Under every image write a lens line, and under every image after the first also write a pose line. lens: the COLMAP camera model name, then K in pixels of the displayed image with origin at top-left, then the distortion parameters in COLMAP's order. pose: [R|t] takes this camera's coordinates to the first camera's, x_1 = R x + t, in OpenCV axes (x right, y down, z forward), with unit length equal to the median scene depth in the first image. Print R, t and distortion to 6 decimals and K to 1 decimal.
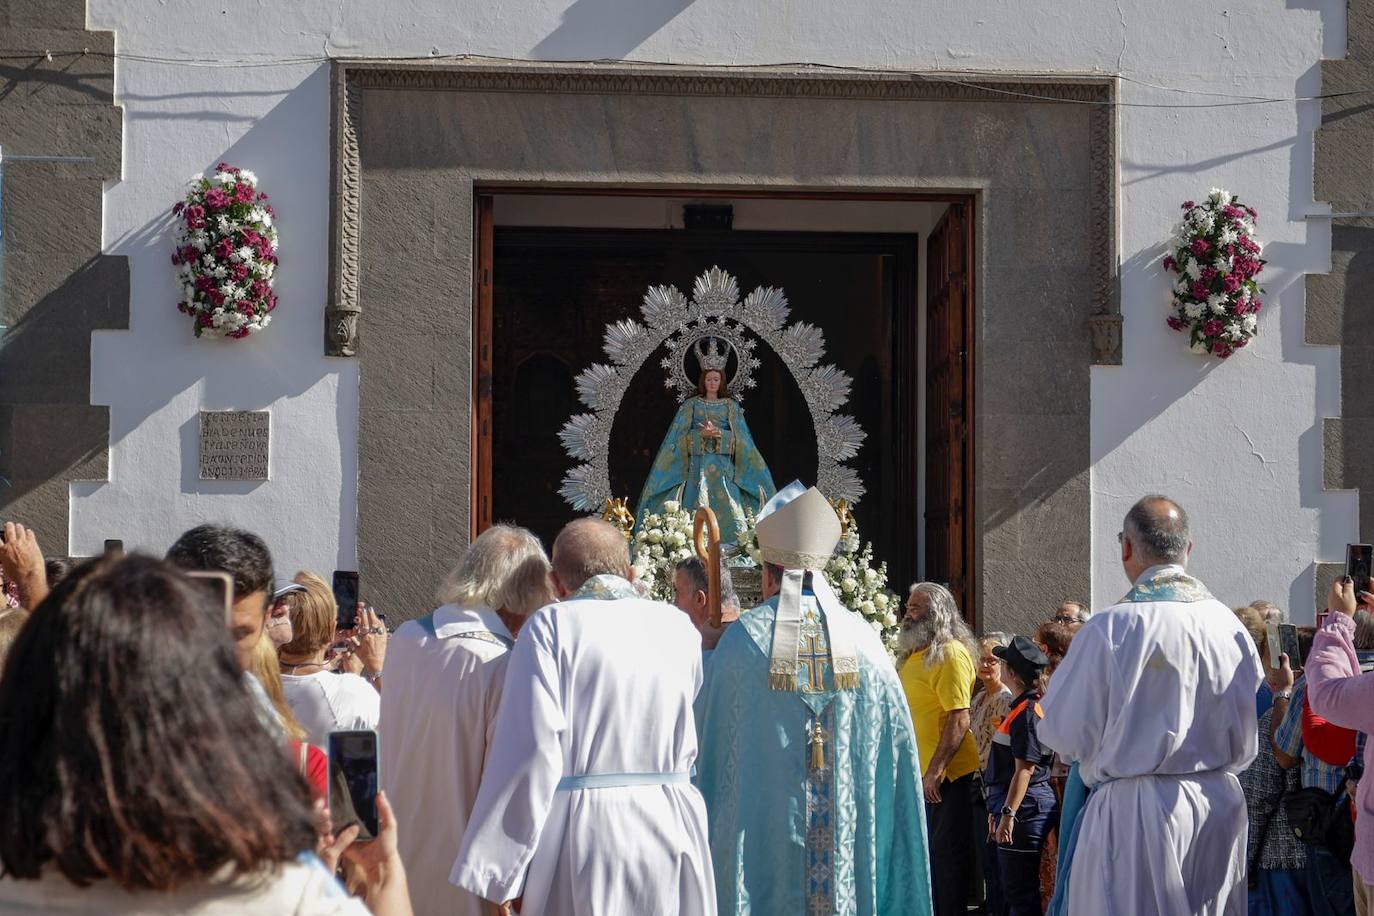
lens RADIAL K [[2577.1, 0, 687.0], [0, 2577.1, 458.0], [0, 0, 1]] dist [0.054850, 0.361921]
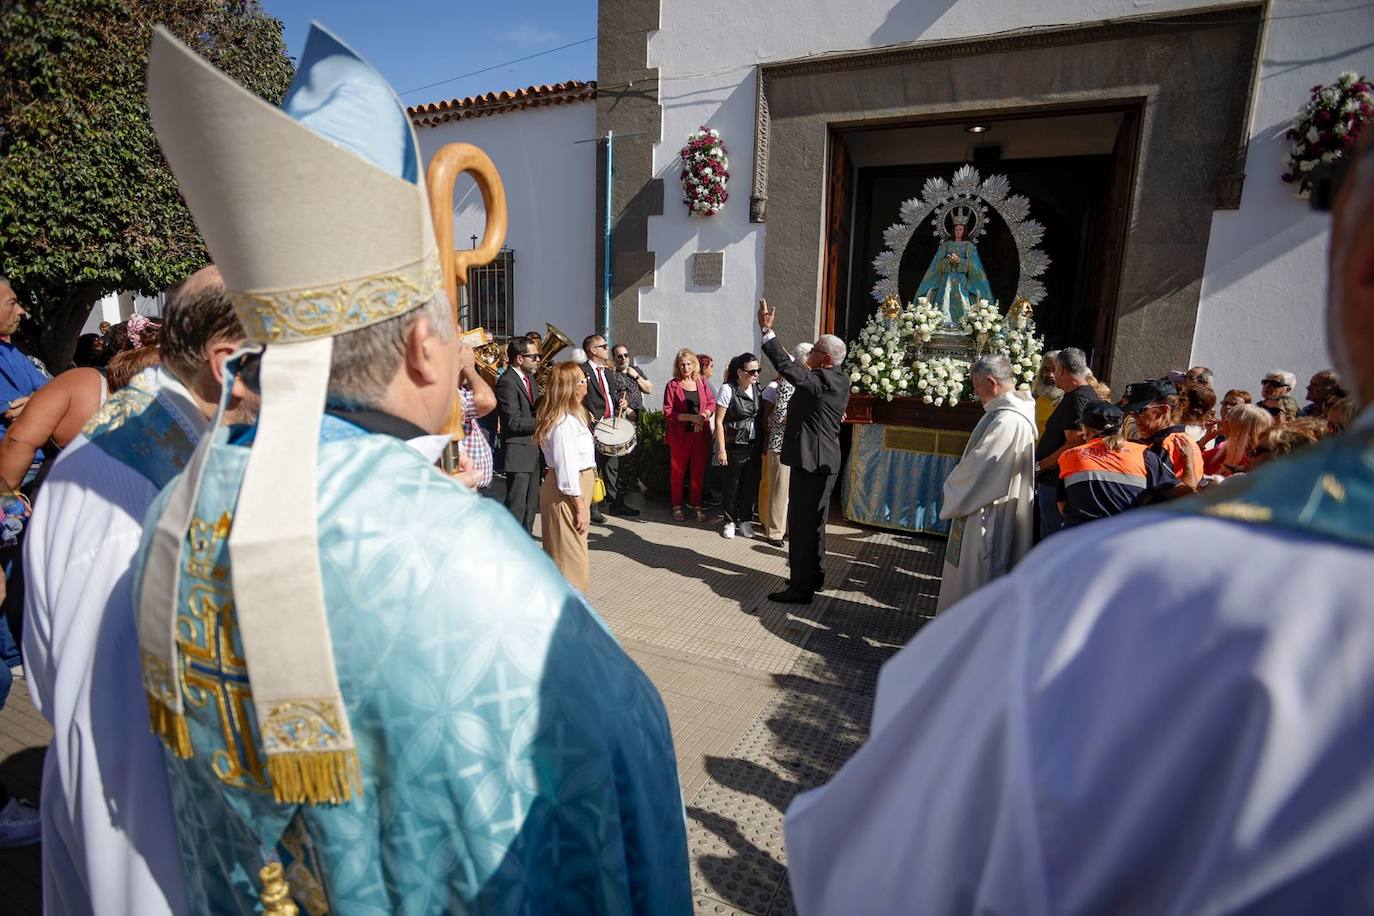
lens RADIAL K [[679.0, 0, 683.8], [0, 679.0, 455.1], [0, 0, 1]] dist [-0.049128, 0.020487]
pose [[0.872396, 0.110938, -0.476043, 0.084667], [-0.000890, 0.974263, 0.225412, 0.017869], [0.488798, -0.196225, 0.850043, 0.481342]]
